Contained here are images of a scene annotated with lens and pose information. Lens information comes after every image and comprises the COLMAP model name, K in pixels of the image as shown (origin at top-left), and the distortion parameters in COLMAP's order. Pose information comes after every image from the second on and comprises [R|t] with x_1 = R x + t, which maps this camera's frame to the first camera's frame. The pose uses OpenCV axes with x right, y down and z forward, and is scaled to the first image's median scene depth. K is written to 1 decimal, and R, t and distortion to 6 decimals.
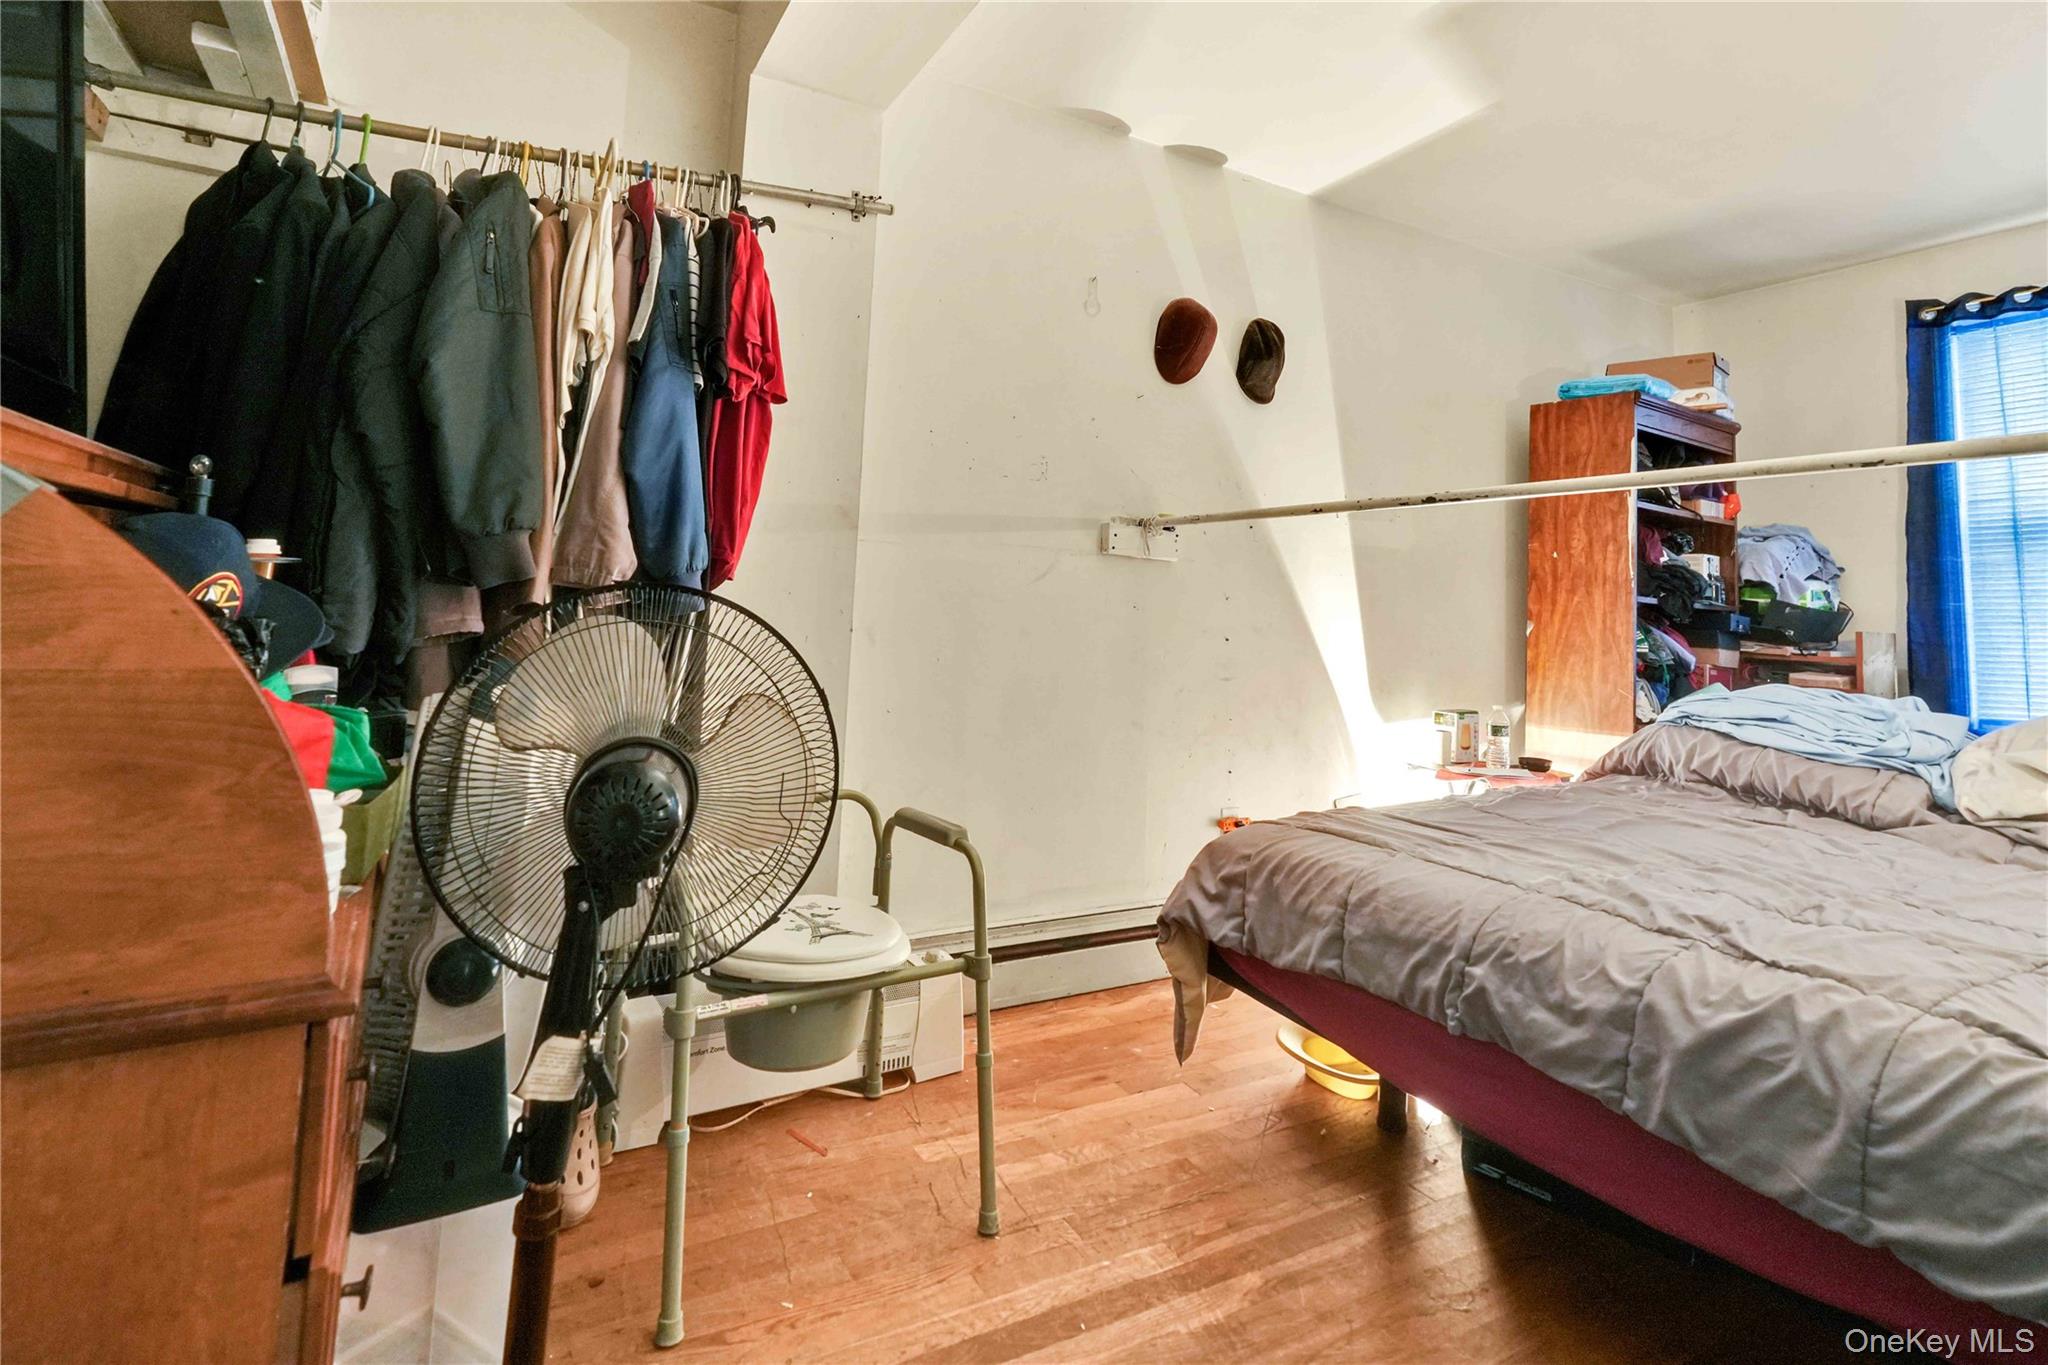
lens RADIAL K [[989.9, 0, 1024.3], [0, 989.9, 482.8], [0, 0, 1]] dist [-0.001972, 0.001250]
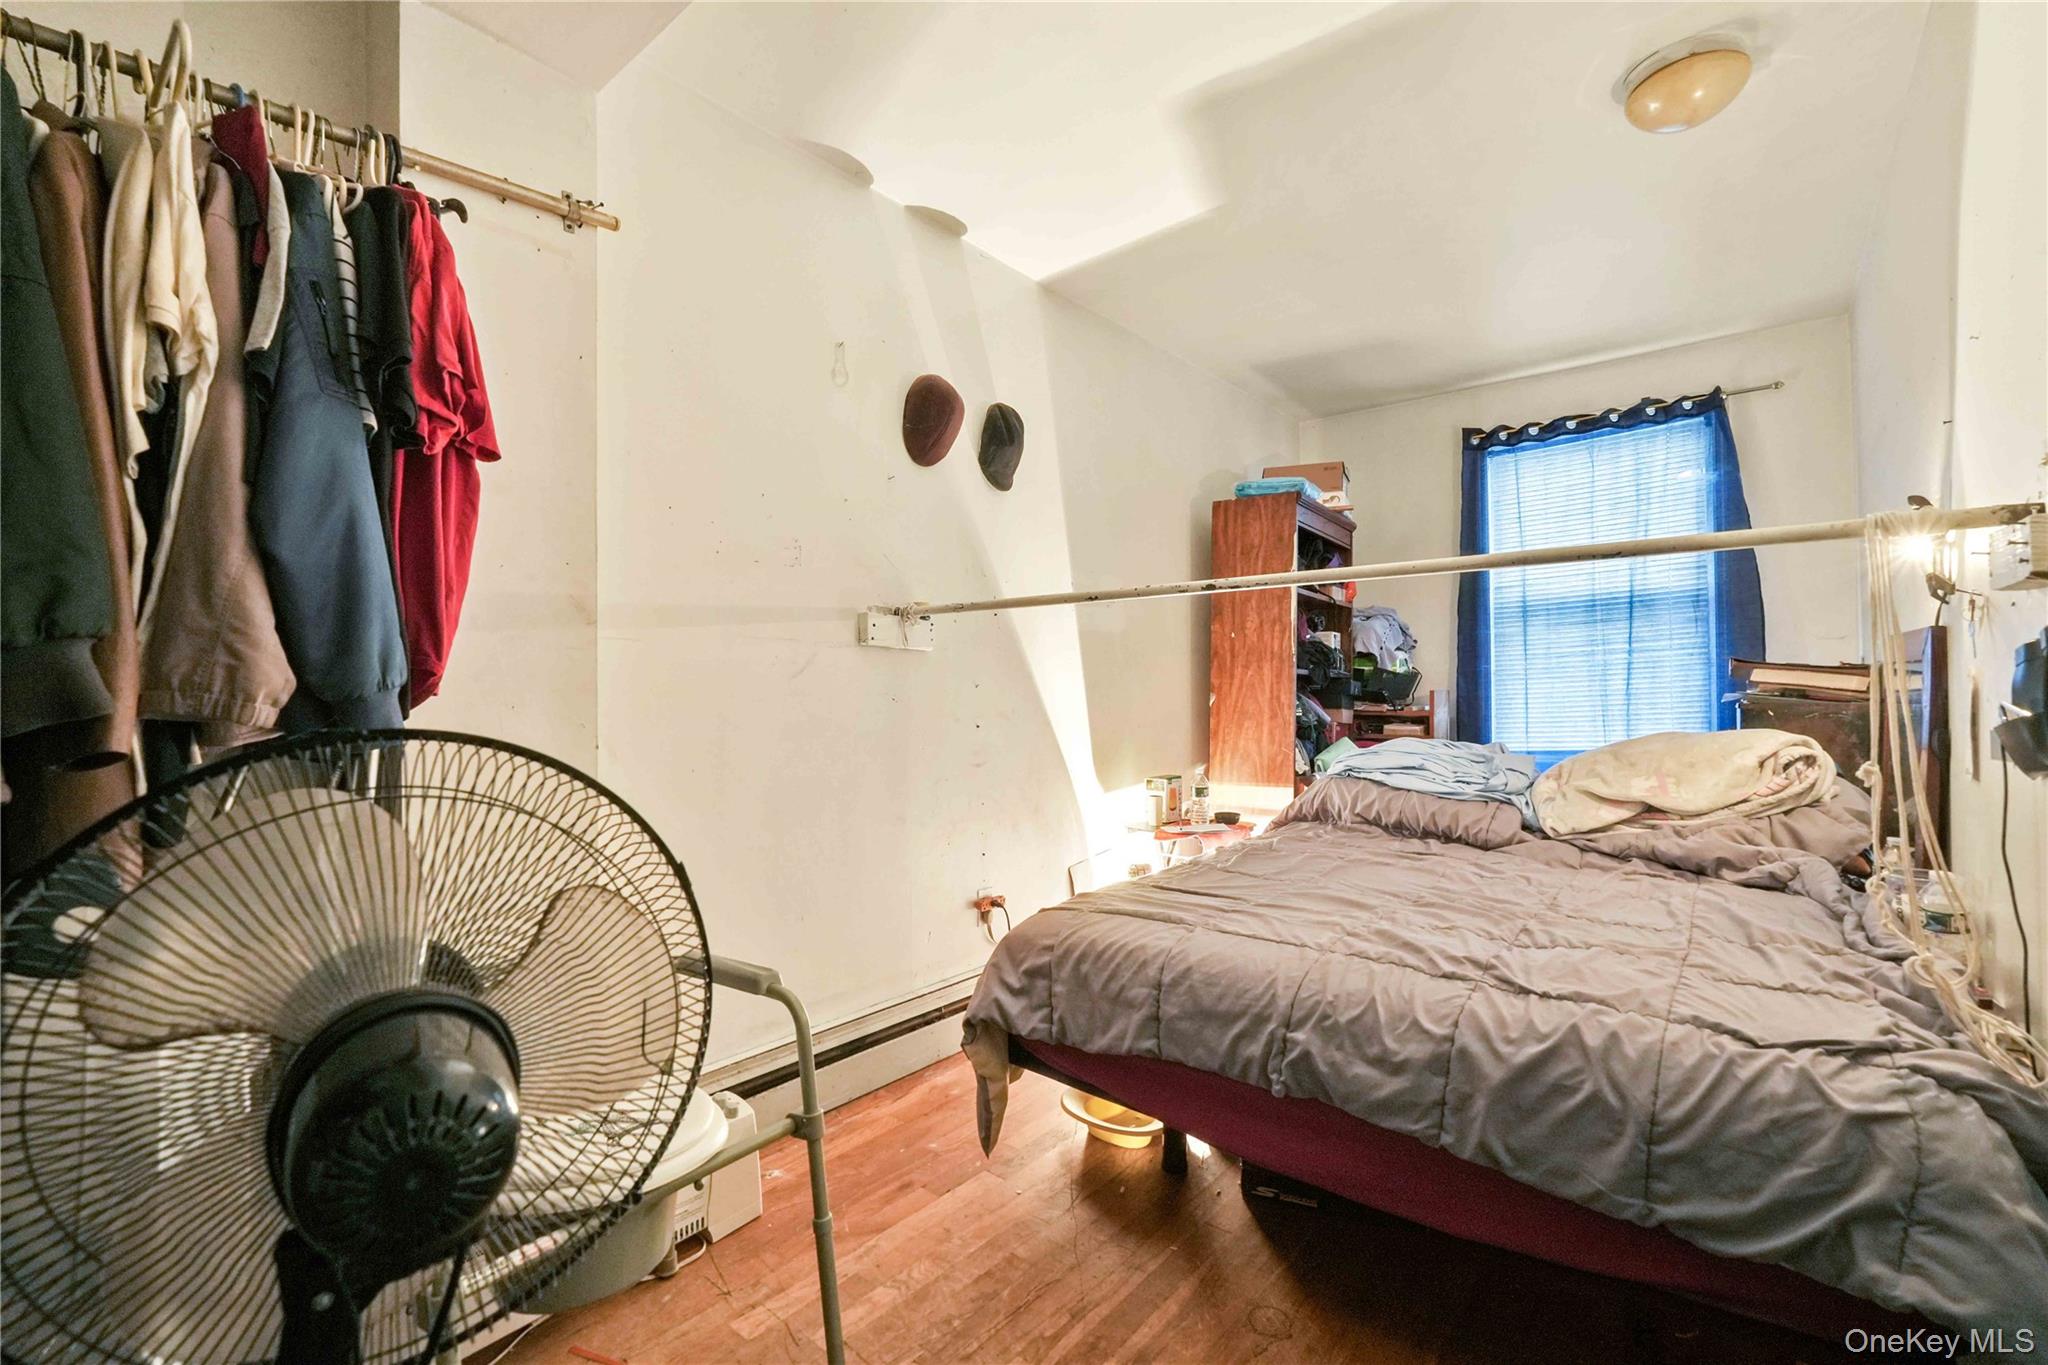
lens RADIAL K [[907.2, 0, 1018.8], [0, 907.2, 678.7], [0, 0, 1]] dist [-0.012537, 0.008249]
pose [[0.937078, -0.037026, 0.347151, -0.114896], [-0.004095, 0.993126, 0.116978, 0.002804], [-0.349096, -0.111039, 0.930485, 0.199920]]
